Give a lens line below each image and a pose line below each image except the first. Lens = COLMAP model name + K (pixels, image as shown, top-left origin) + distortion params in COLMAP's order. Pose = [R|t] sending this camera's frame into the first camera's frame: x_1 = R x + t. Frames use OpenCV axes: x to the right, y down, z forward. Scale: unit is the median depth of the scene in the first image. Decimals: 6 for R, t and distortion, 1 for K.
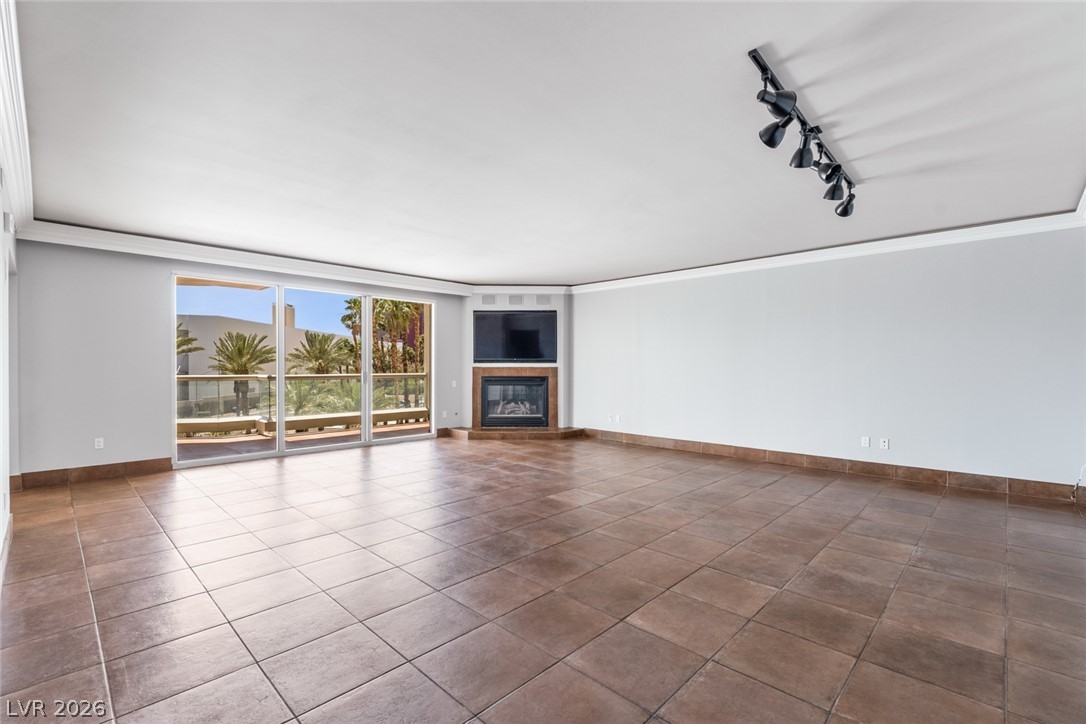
lens RADIAL K [[480.8, 0, 540.8], [0, 480.8, 366.6], [0, 0, 1]] dist [0.002568, -0.001248]
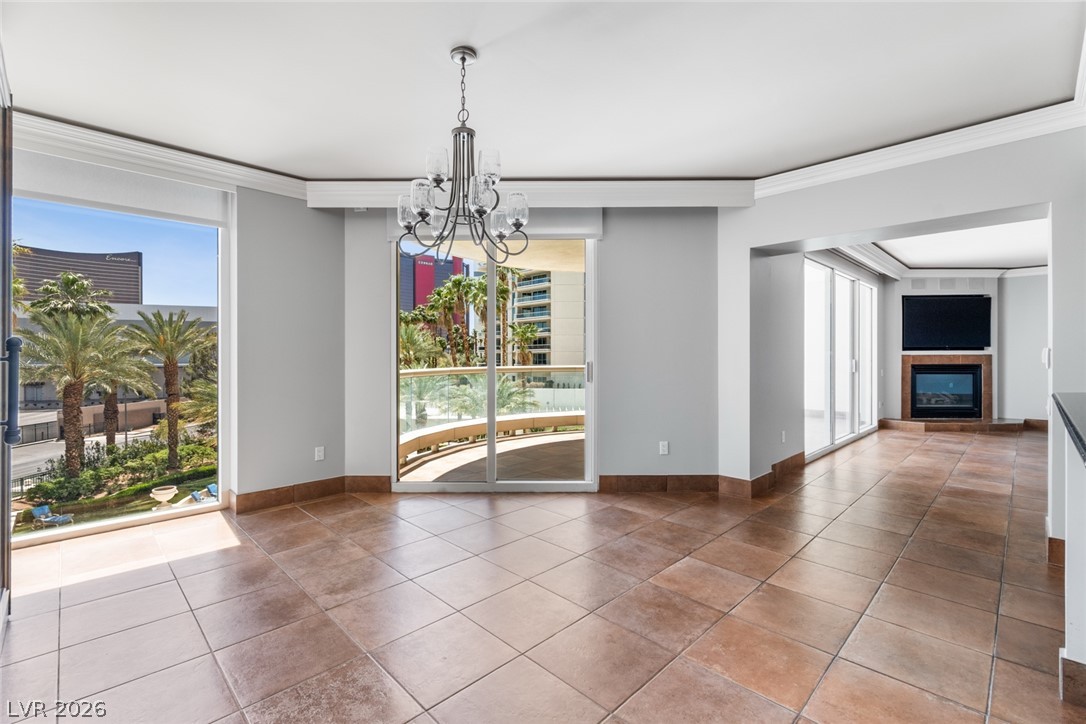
lens RADIAL K [[480.8, 0, 542.6], [0, 480.8, 360.0], [0, 0, 1]] dist [0.002568, -0.001248]
pose [[0.999869, -0.004828, -0.015475, -0.861541], [0.004831, 0.999988, 0.000191, 0.007413], [0.015474, -0.000266, 0.999880, 0.038679]]
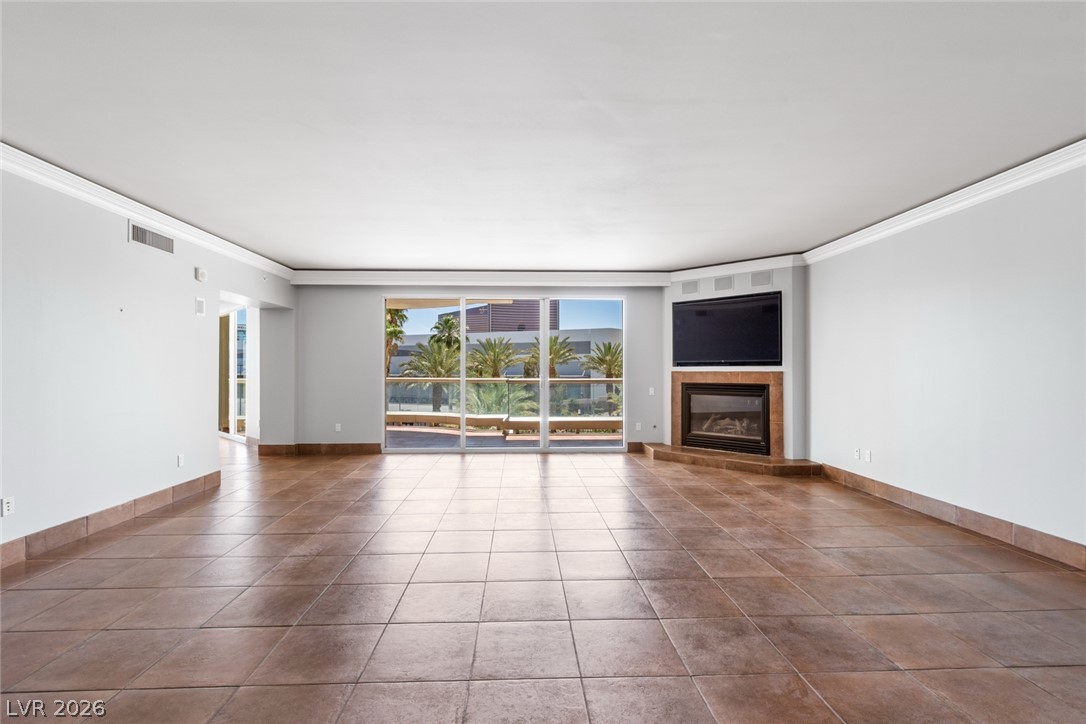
lens RADIAL K [[480.8, 0, 538.4], [0, 480.8, 366.2], [0, 0, 1]] dist [0.002568, -0.001248]
pose [[0.723615, -0.007851, -0.690159, 0.269166], [0.000219, 0.999938, -0.011145, 0.000880], [0.690204, 0.007914, 0.723571, 0.254080]]
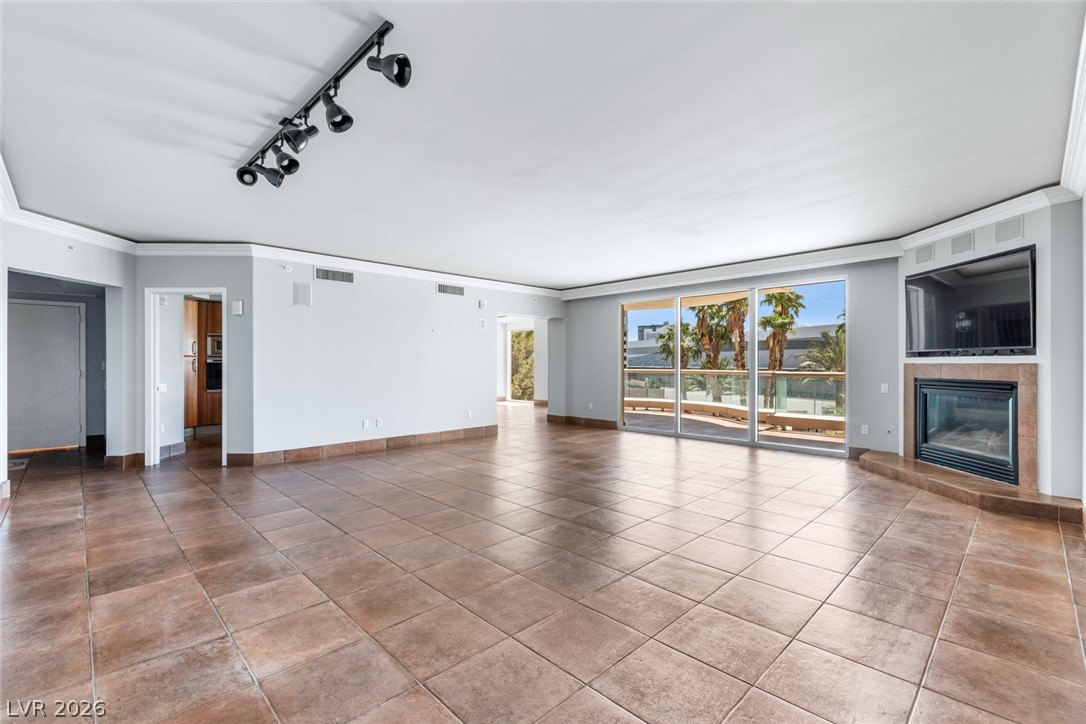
lens RADIAL K [[480.8, 0, 542.2], [0, 480.8, 357.1], [0, 0, 1]] dist [0.002568, -0.001248]
pose [[-0.027662, -0.014437, -0.999513, 0.538536], [-0.002202, 0.999894, -0.014382, 0.002411], [0.999615, 0.001803, -0.027691, 0.543438]]
